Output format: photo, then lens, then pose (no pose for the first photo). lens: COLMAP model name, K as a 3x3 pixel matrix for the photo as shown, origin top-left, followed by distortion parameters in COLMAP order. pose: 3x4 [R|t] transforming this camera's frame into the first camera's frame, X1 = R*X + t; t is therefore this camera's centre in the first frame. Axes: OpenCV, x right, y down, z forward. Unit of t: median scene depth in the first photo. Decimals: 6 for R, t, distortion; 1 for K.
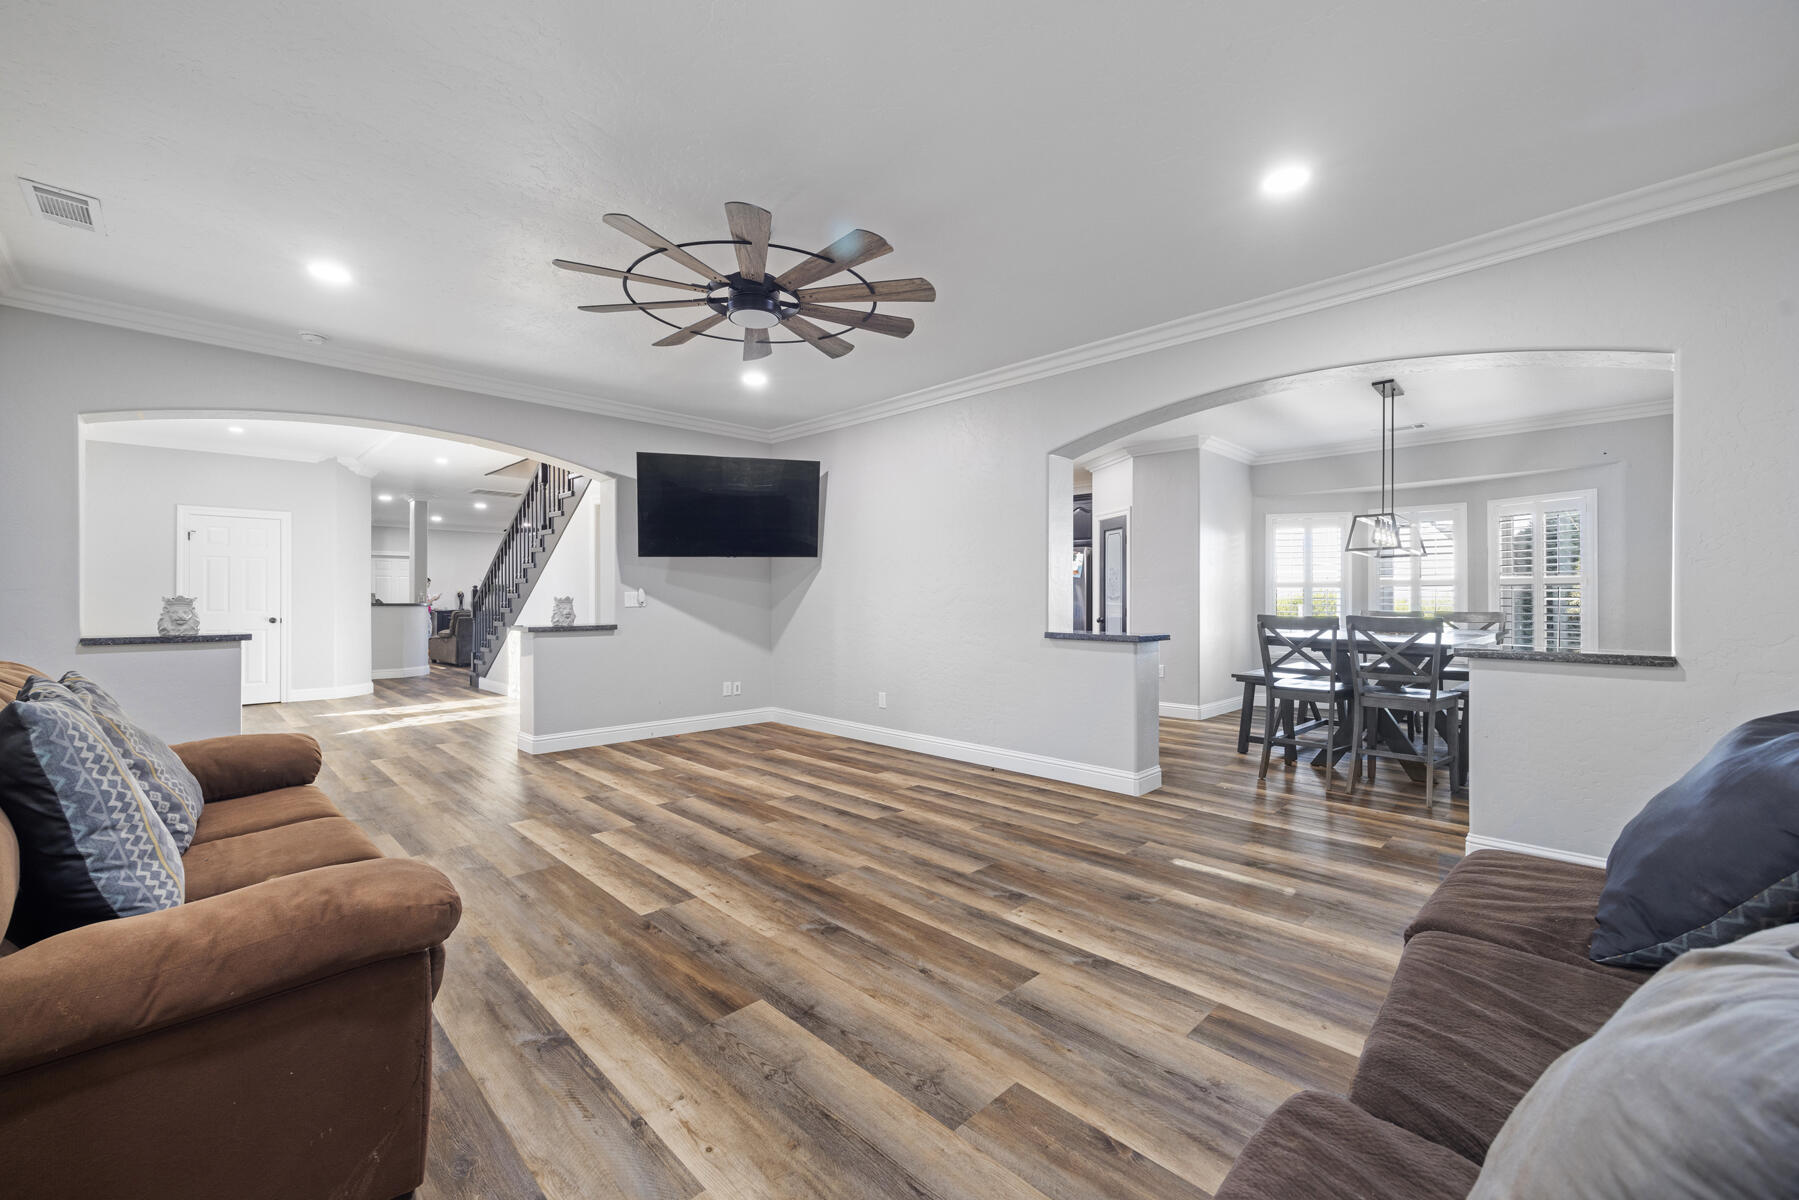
lens RADIAL K [[719.4, 0, 910.9], [0, 719.4, 597.0], [0, 0, 1]] dist [0.001888, 0.000036]
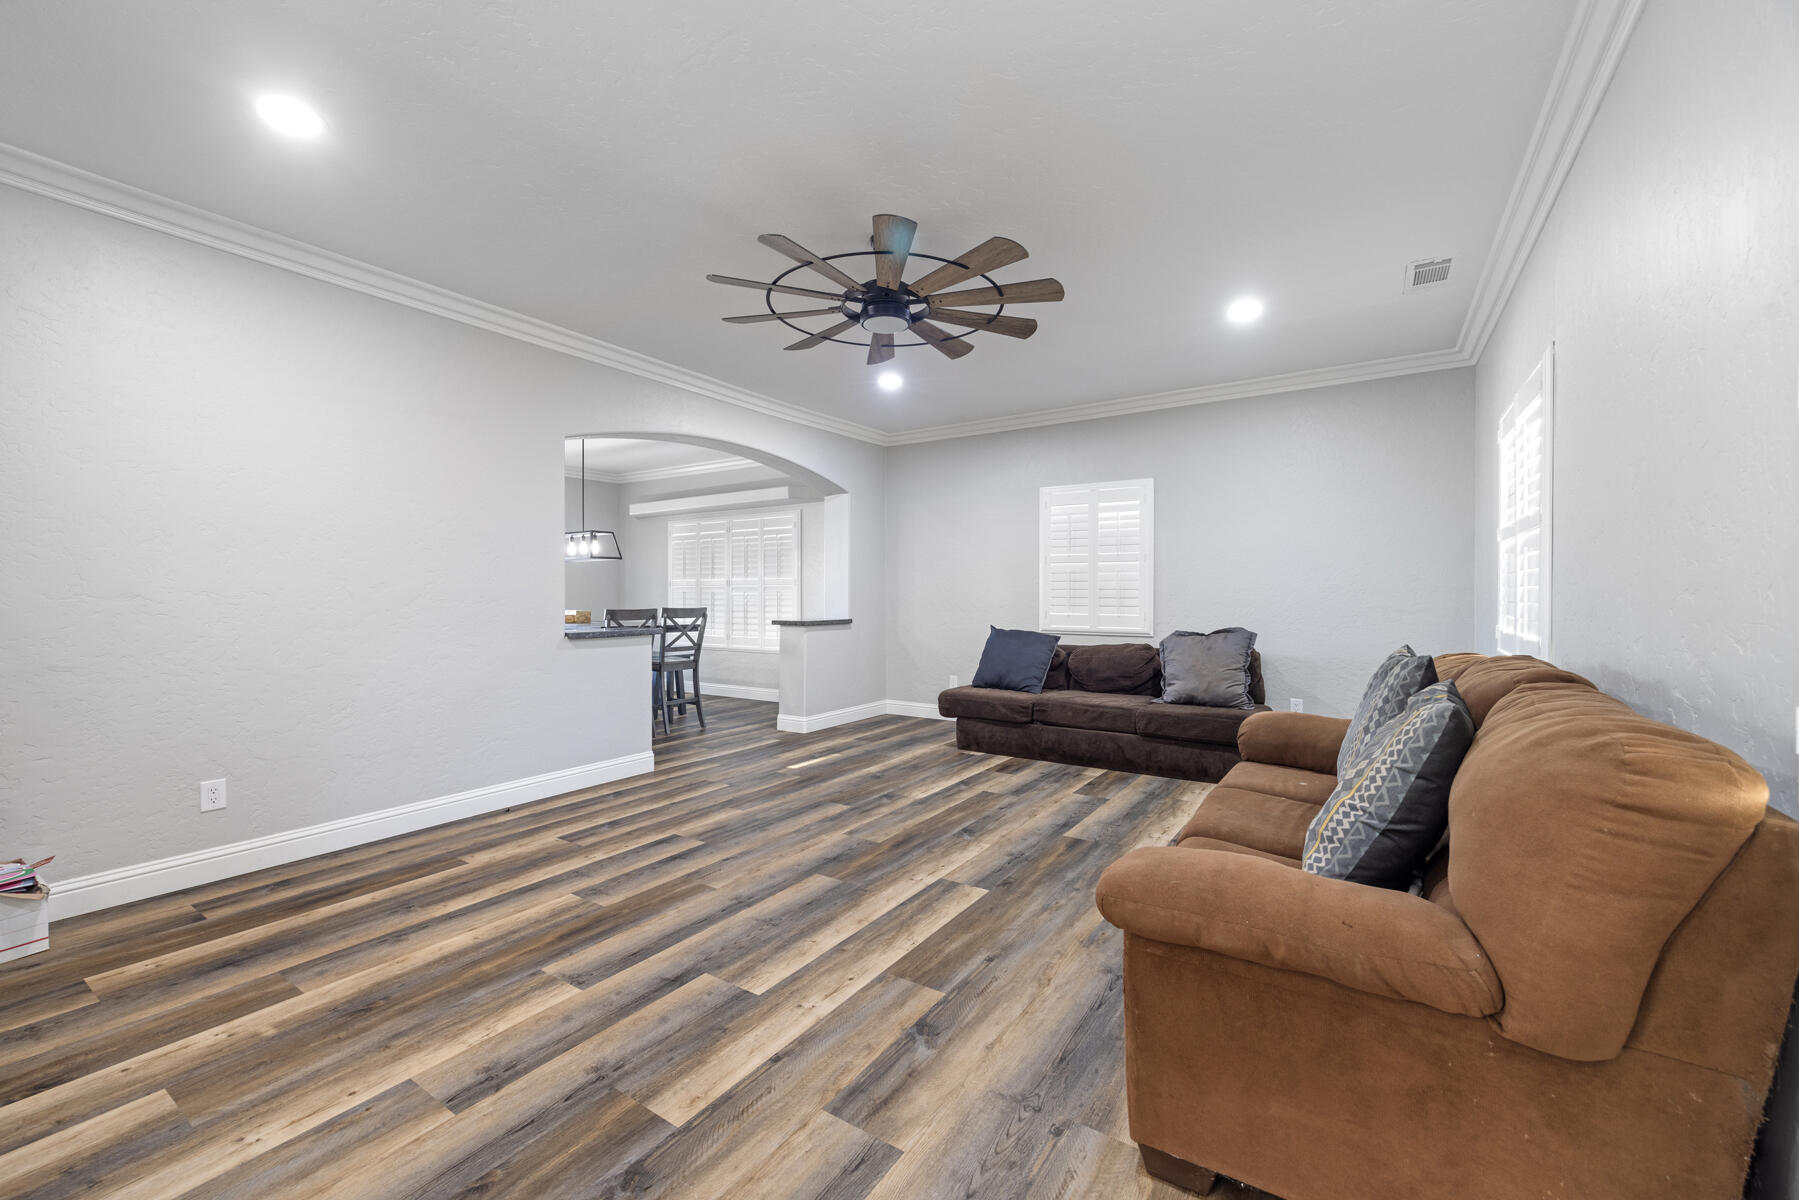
lens RADIAL K [[719.4, 0, 910.9], [0, 719.4, 597.0], [0, 0, 1]] dist [0.001888, 0.000036]
pose [[-0.198621, -0.003616, 0.980070, -1.234020], [0.000171, 0.999993, 0.003724, -0.001209], [-0.980076, 0.000907, -0.198619, 1.166034]]
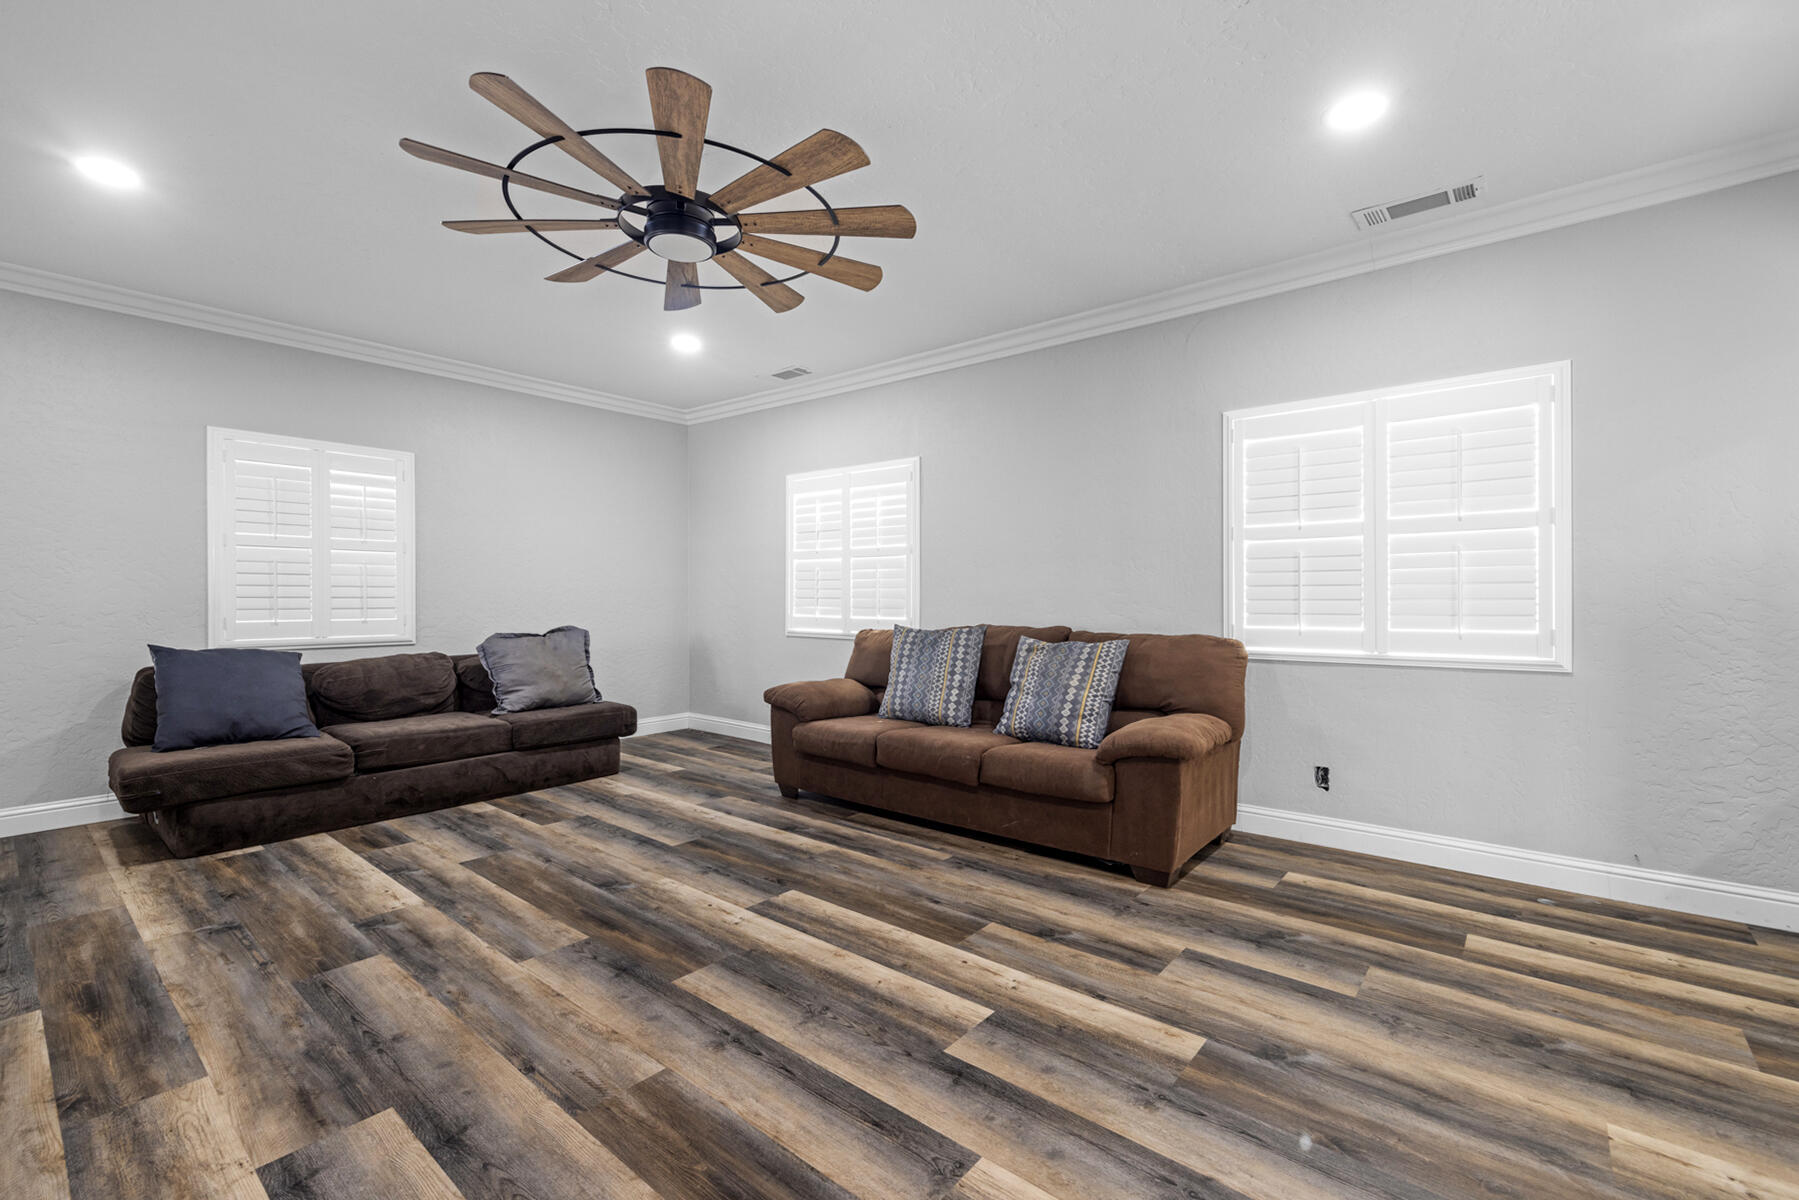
lens RADIAL K [[763.4, 0, 899.5], [0, 763.4, 600.0], [0, 0, 1]] dist [0.003004, 0.000223]
pose [[-0.996616, 0.002024, -0.082176, -0.383332], [0.001463, 0.999975, 0.006886, 0.021612], [0.082188, 0.006743, -0.996594, 1.832339]]
